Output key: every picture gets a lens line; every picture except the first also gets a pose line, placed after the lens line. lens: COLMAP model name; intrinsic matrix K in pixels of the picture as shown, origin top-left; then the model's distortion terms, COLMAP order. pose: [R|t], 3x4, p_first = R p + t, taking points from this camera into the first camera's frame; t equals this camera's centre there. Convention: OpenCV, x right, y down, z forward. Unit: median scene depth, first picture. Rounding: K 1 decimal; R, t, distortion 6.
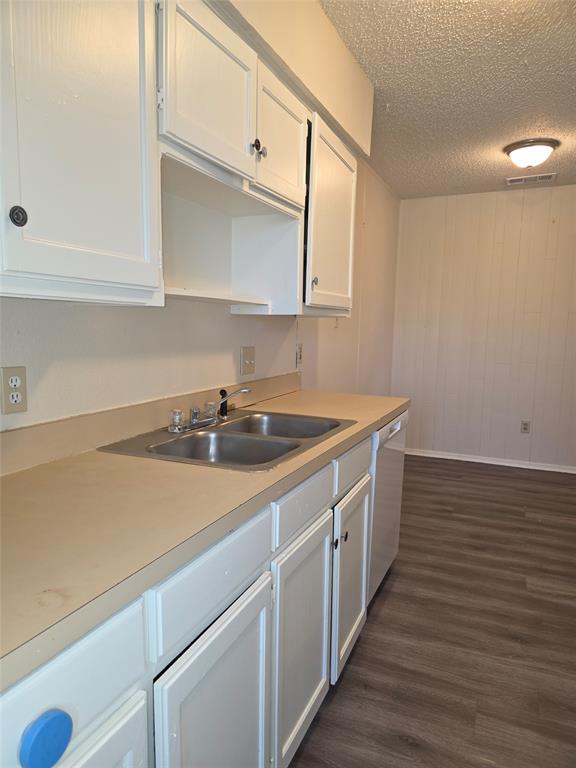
lens RADIAL K [[522.5, 0, 286.0], [0, 522.5, 388.0], [0, 0, 1]] dist [0.028889, -0.001913]
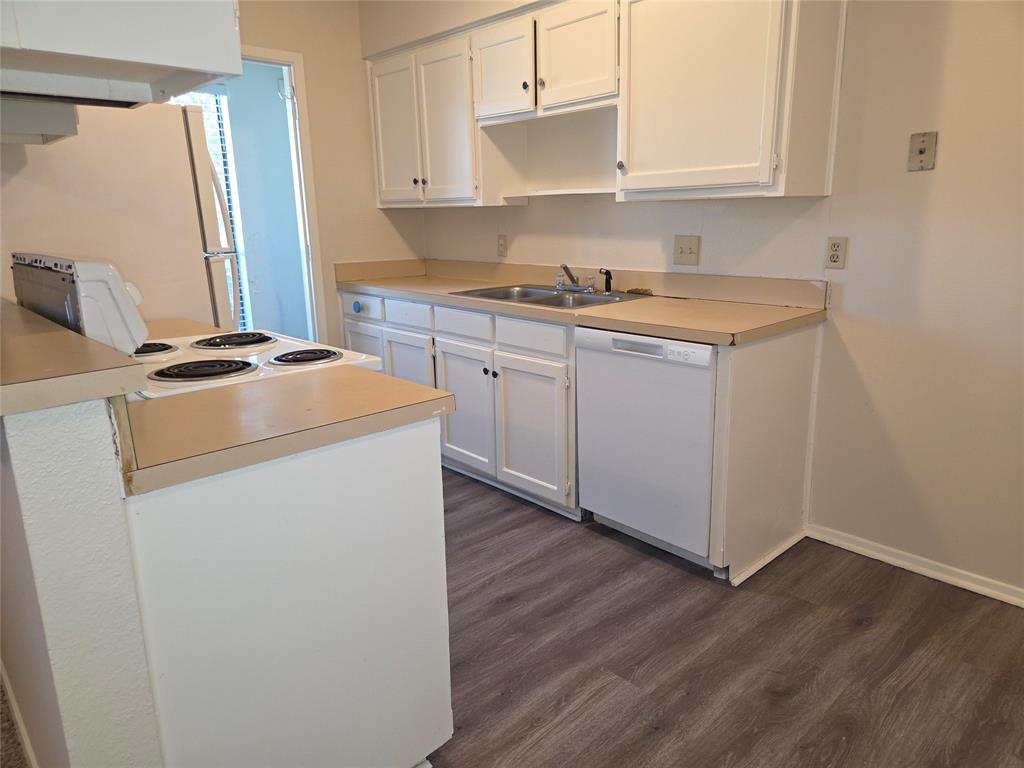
lens RADIAL K [[696.7, 0, 512.0], [0, 696.7, 384.0], [0, 0, 1]] dist [0.028889, -0.001913]
pose [[-0.405797, 0.212697, -0.888869, 1.134153], [-0.097867, 0.956840, 0.273641, -0.126027], [0.908708, 0.198034, -0.367467, 1.139528]]
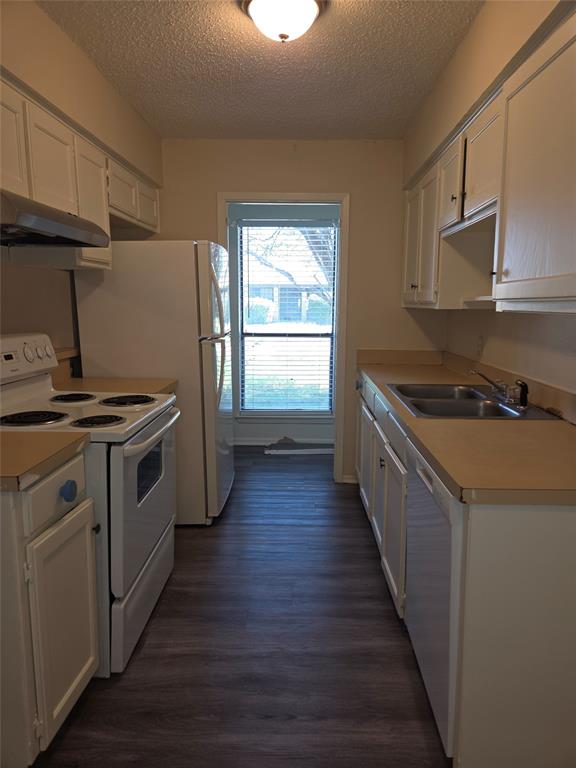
lens RADIAL K [[513.6, 0, 288.0], [0, 513.6, 384.0], [0, 0, 1]] dist [0.001431, -0.001628]
pose [[-0.924480, 0.037627, -0.379369, 0.584338], [-0.067068, 0.963545, 0.259004, -0.185501], [0.375285, 0.264887, -0.888254, 1.395491]]
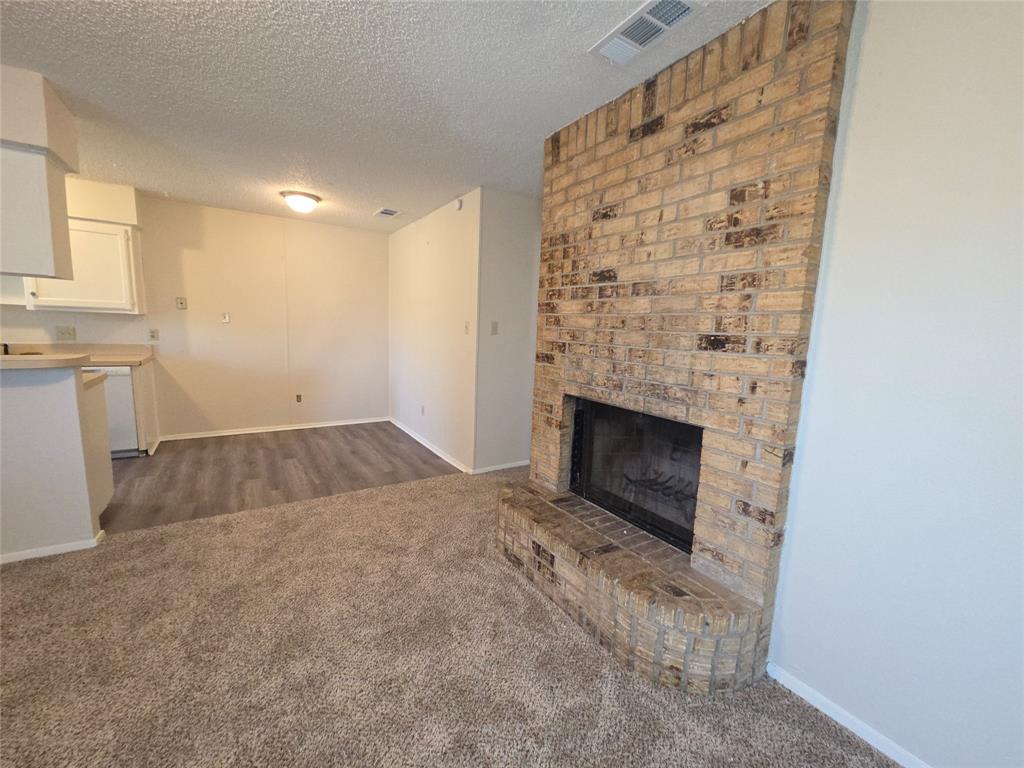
lens RADIAL K [[417.3, 0, 515.8], [0, 417.3, 386.5], [0, 0, 1]] dist [0.004028, -0.001416]
pose [[0.833511, 0.092415, -0.544718, 2.152923], [-0.092819, 0.995321, 0.026834, -0.049995], [0.544650, 0.028194, 0.838190, 0.552445]]
